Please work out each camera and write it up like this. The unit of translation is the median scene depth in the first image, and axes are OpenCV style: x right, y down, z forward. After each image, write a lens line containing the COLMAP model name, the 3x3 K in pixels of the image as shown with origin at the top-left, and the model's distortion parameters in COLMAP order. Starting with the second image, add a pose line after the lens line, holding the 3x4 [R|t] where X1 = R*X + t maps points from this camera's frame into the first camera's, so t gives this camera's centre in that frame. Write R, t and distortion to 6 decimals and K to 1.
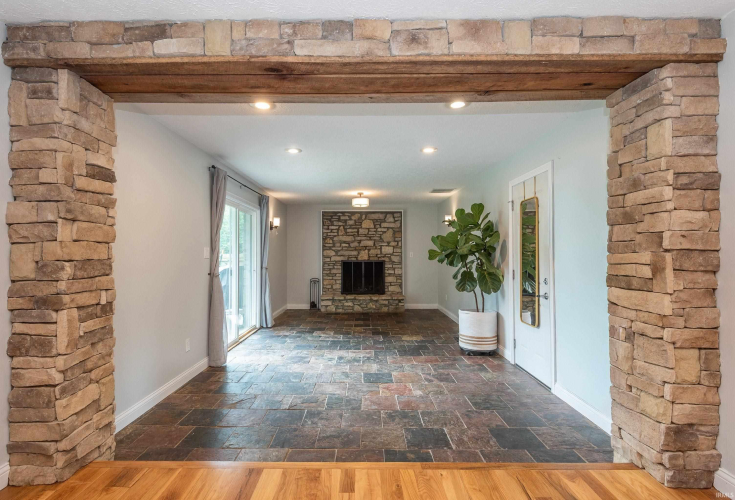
lens RADIAL K [[365.9, 0, 362.4], [0, 365.9, 251.1], [0, 0, 1]] dist [0.006809, -0.012522]
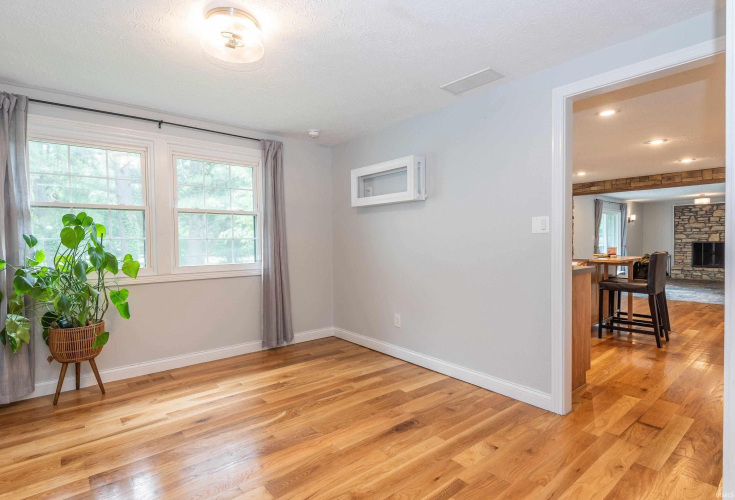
lens RADIAL K [[365.9, 0, 366.2], [0, 365.9, 243.4], [0, 0, 1]] dist [0.006809, -0.012522]
pose [[0.634787, 0.000324, -0.772687, 0.218789], [0.018067, 0.999720, 0.015262, -0.010674], [0.772476, -0.023648, 0.634604, -0.771655]]
